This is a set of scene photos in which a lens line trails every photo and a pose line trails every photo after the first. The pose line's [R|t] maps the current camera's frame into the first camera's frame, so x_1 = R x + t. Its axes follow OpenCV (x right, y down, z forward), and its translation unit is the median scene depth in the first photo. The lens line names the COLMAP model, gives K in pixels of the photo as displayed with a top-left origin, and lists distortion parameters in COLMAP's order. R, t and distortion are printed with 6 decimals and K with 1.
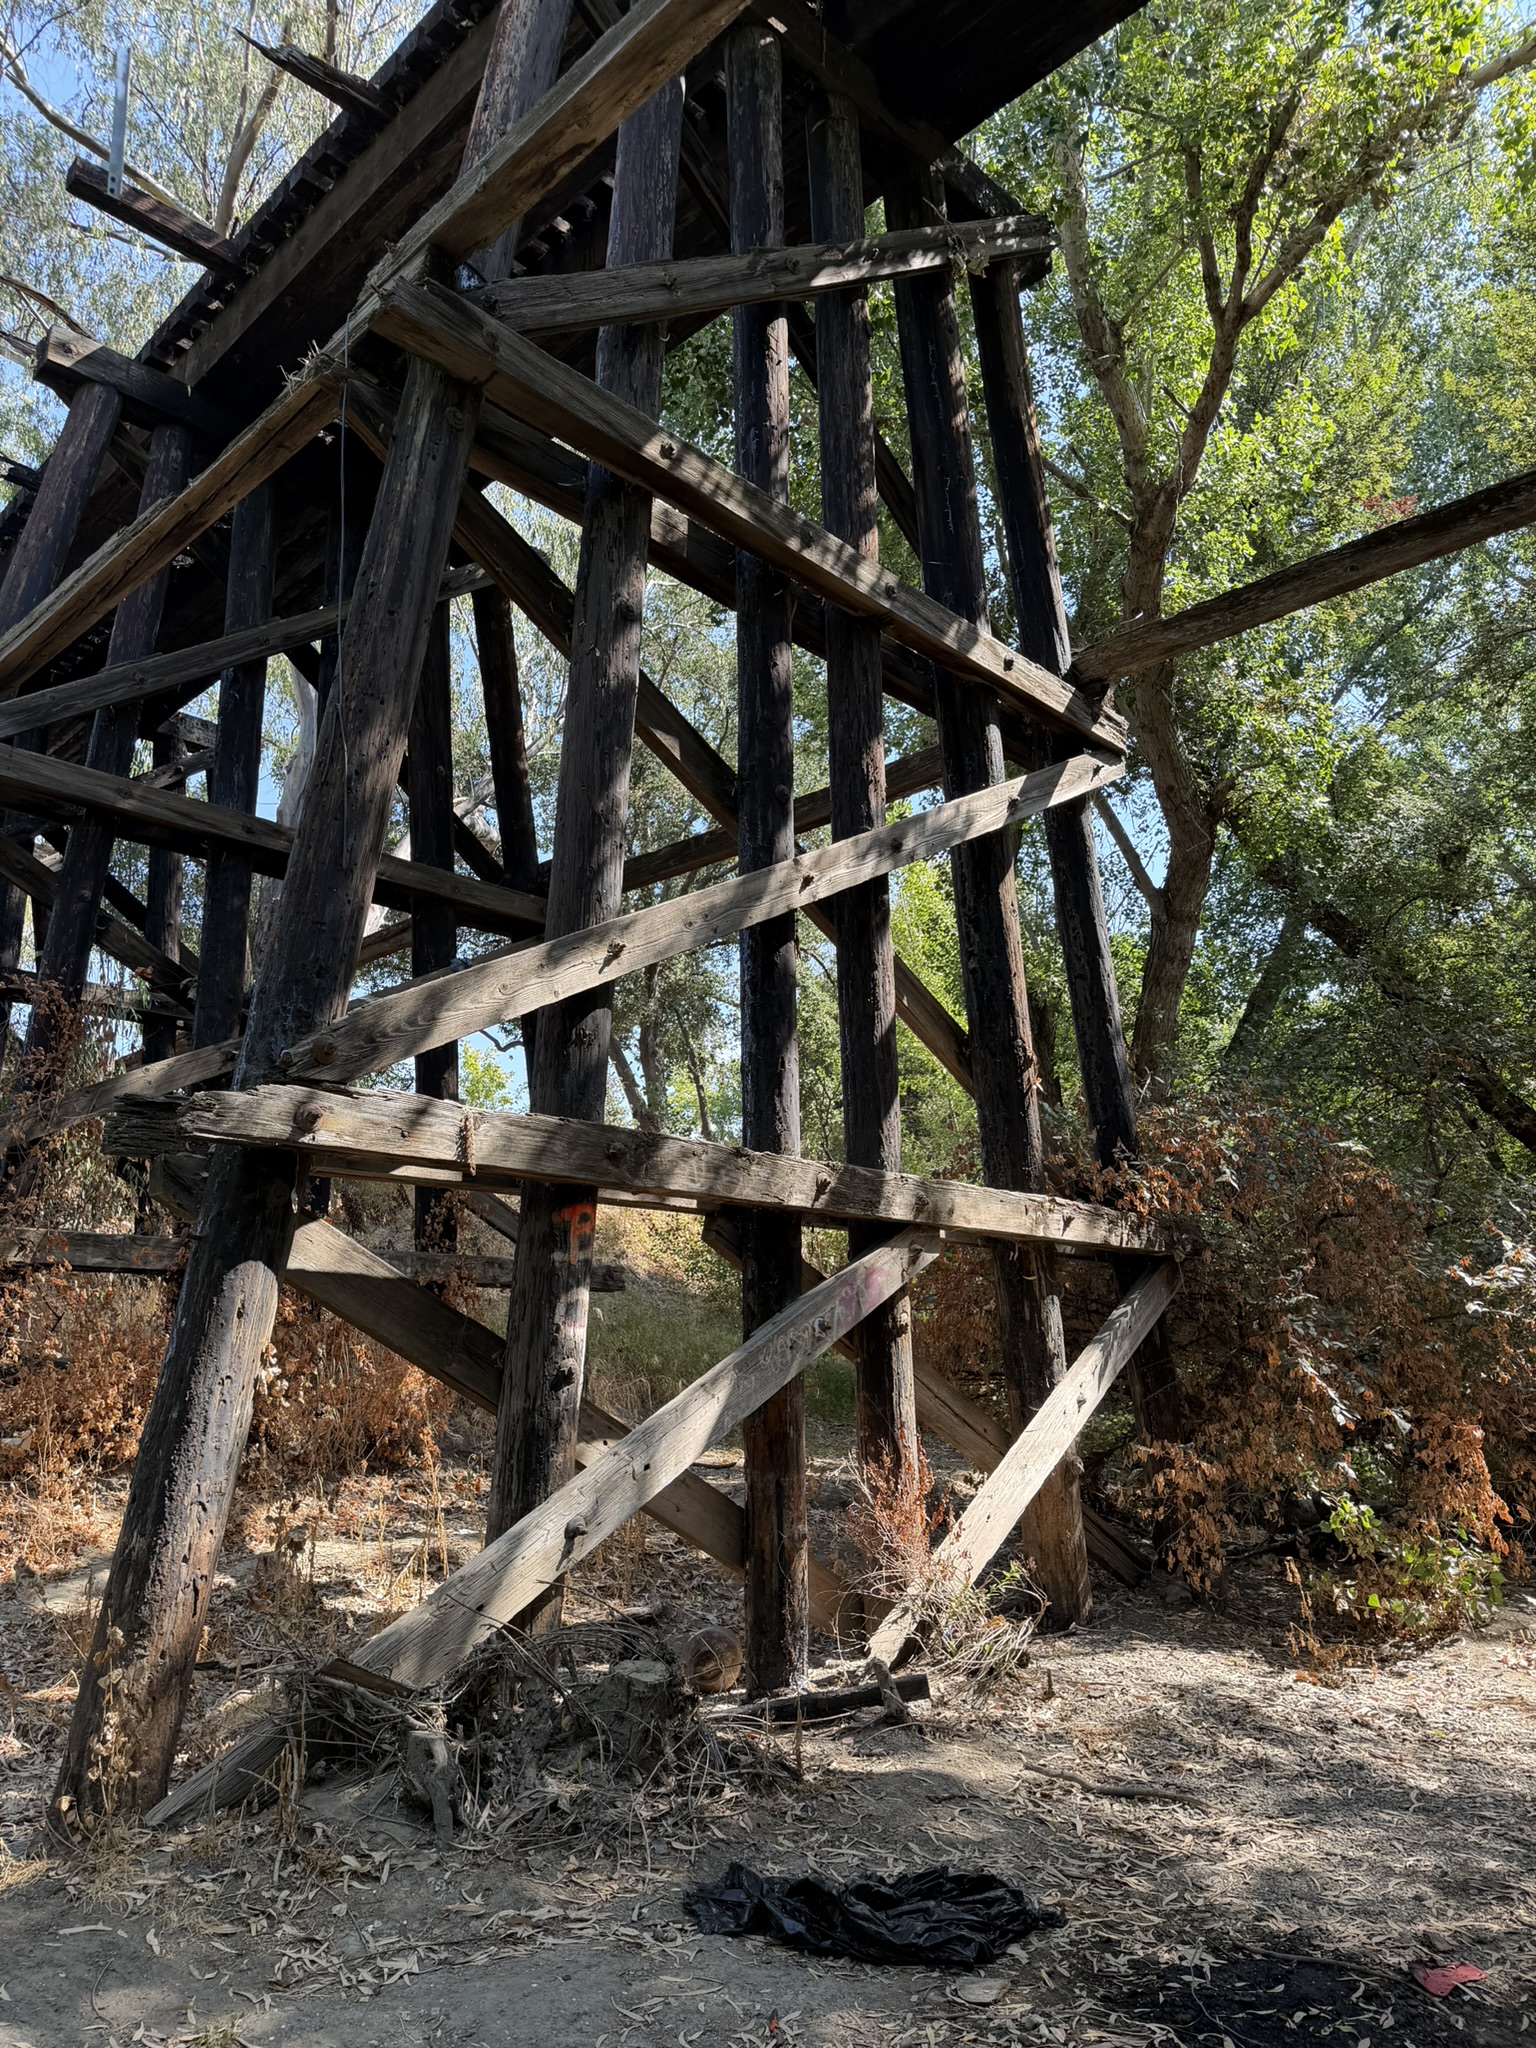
lens RADIAL K [[1411.6, 0, 778.8], [0, 1411.6, 1006.7], [0, 0, 1]] dist [0.008951, -0.029941]
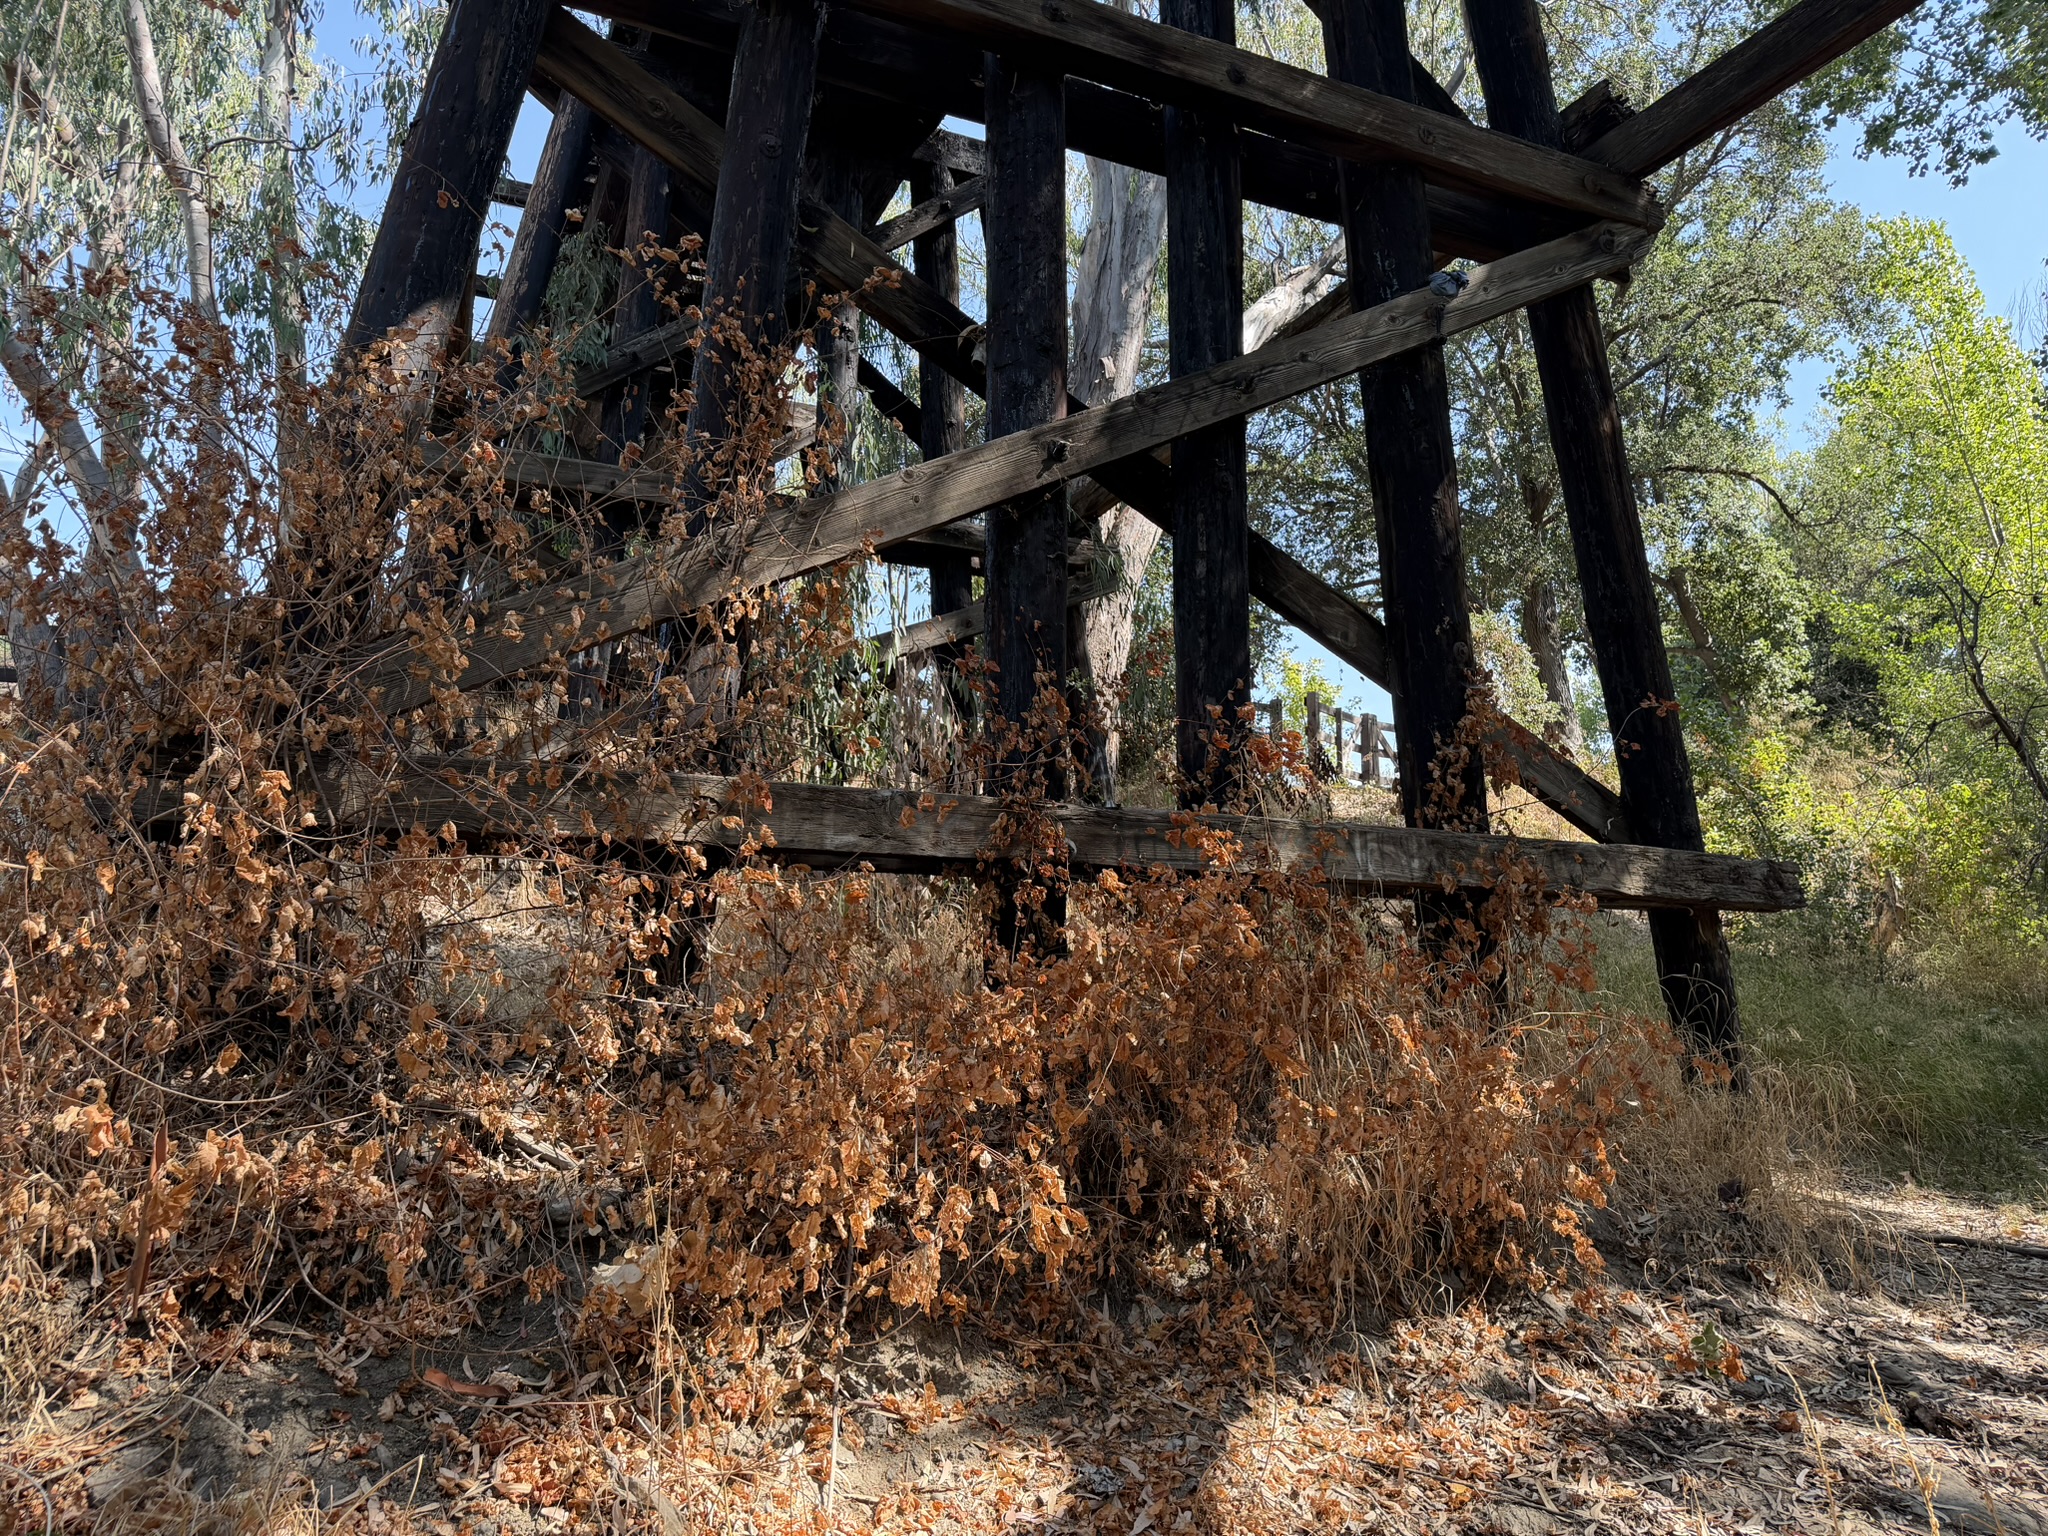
lens RADIAL K [[1411.6, 0, 1020.1], [0, 1411.6, 758.4], [0, 0, 1]] dist [0.008951, -0.029941]
pose [[0.926739, -0.059264, -0.371001, -0.151486], [0.083892, 0.995190, 0.050584, 0.082755], [0.366219, -0.078002, 0.927254, 0.356262]]
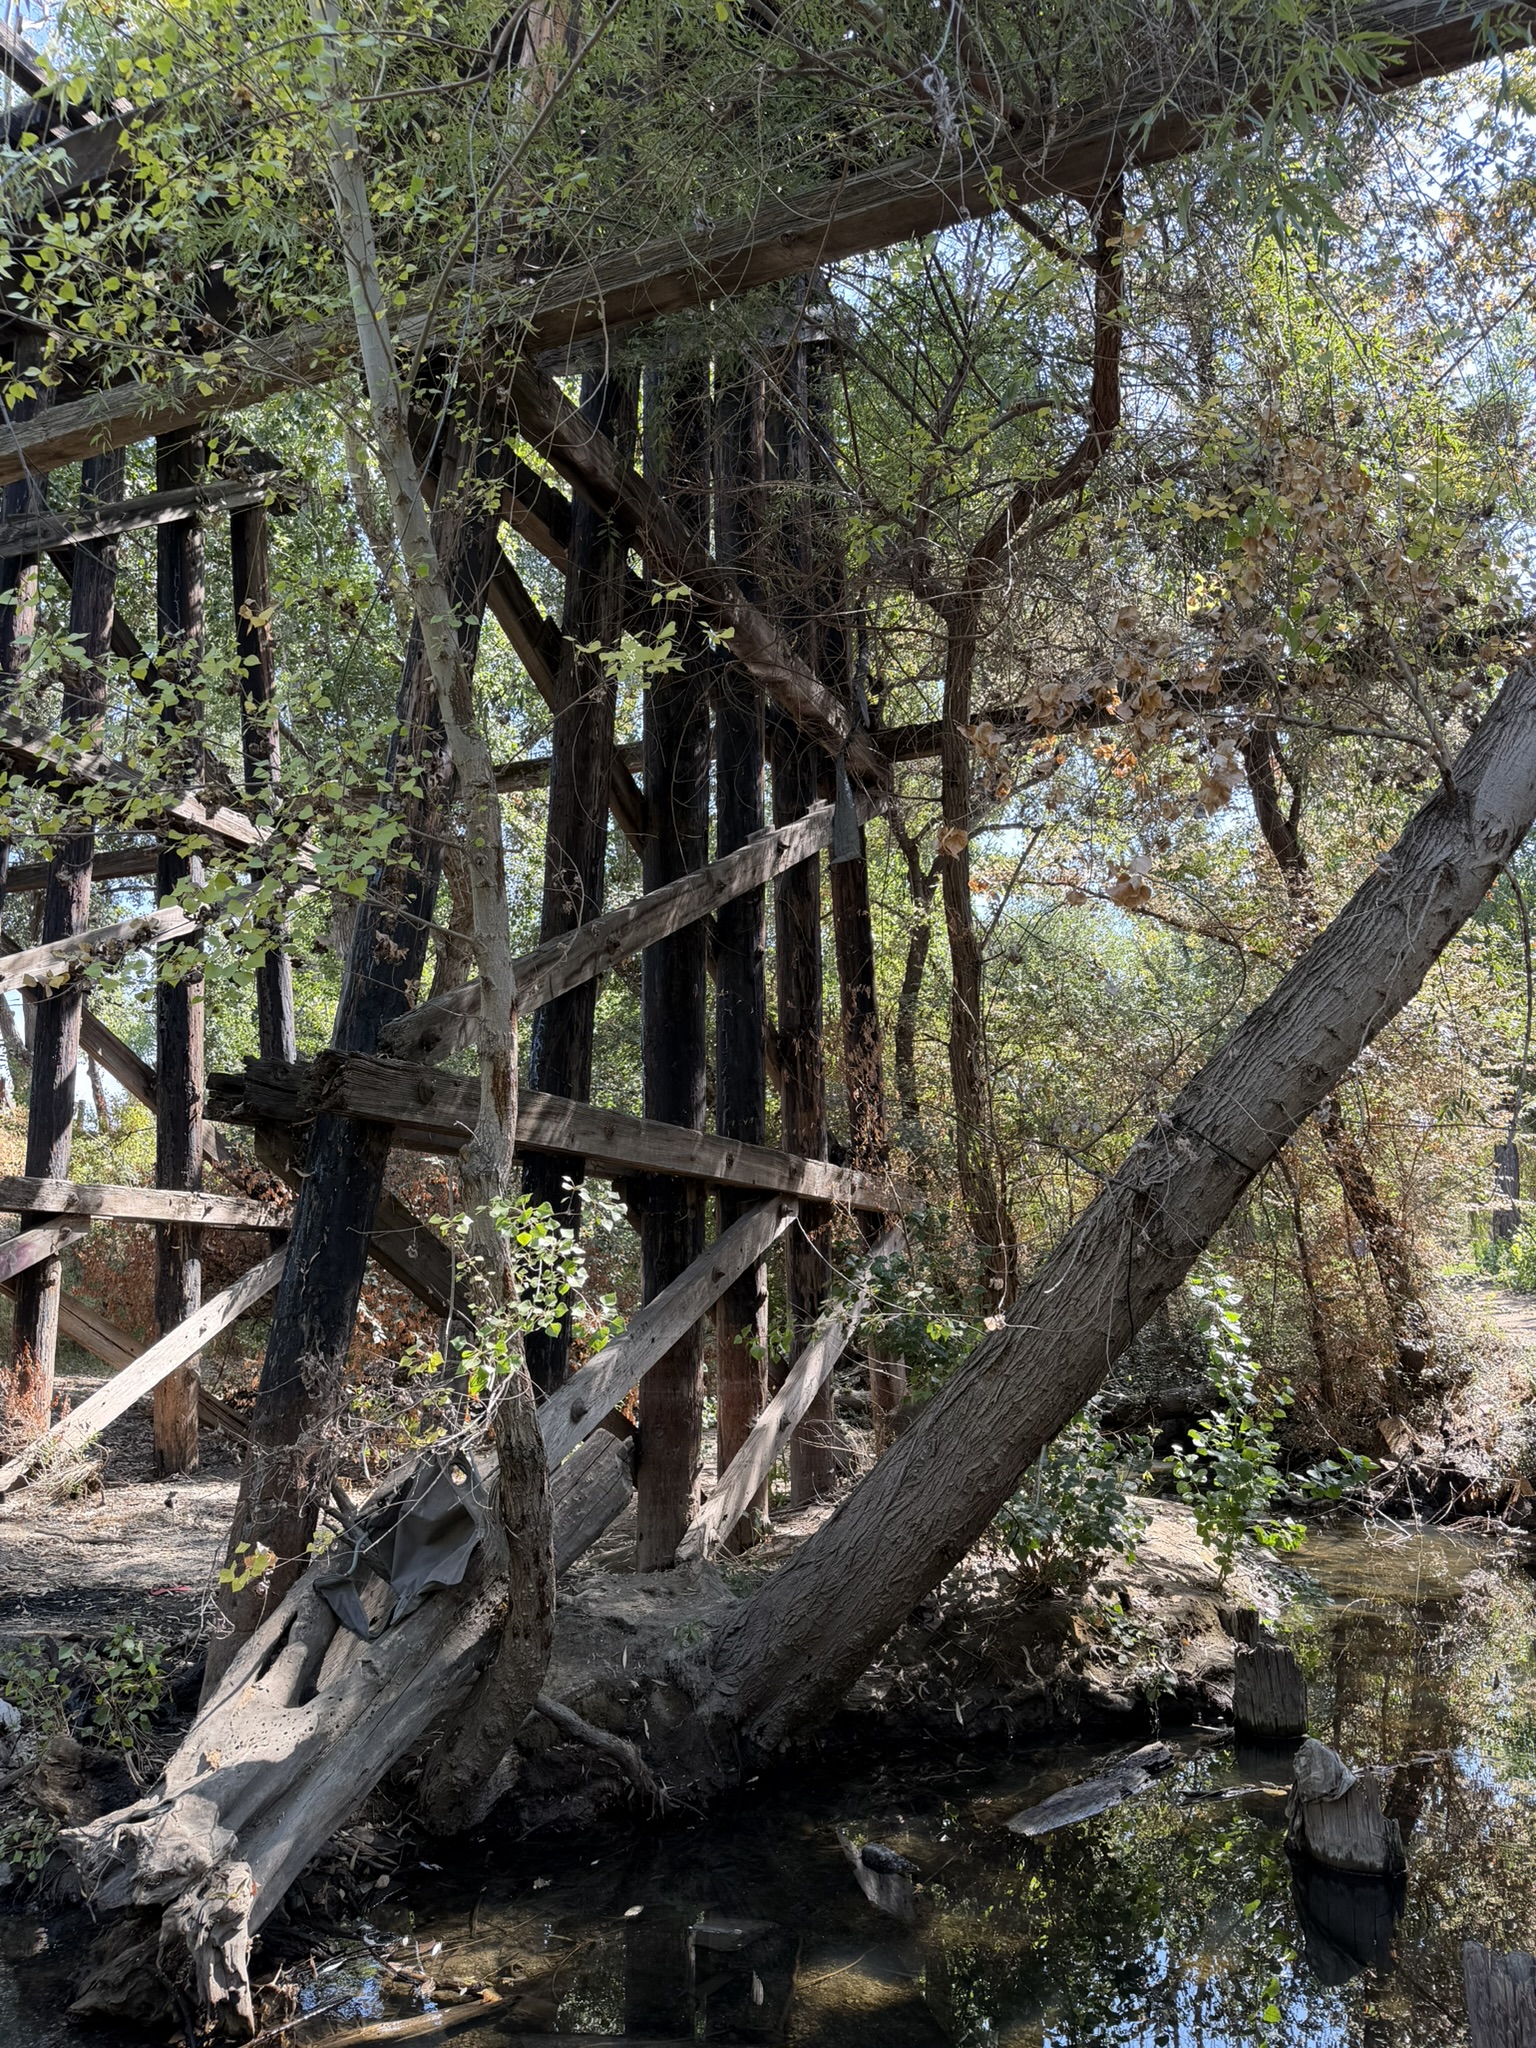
lens RADIAL K [[1411.6, 0, 778.8], [0, 1411.6, 1006.7], [0, 0, 1]] dist [0.008951, -0.029941]
pose [[0.942545, 0.065391, 0.327617, 0.276394], [-0.078813, 0.996500, 0.027845, -0.152952], [-0.324649, -0.052066, 0.944400, -0.600937]]
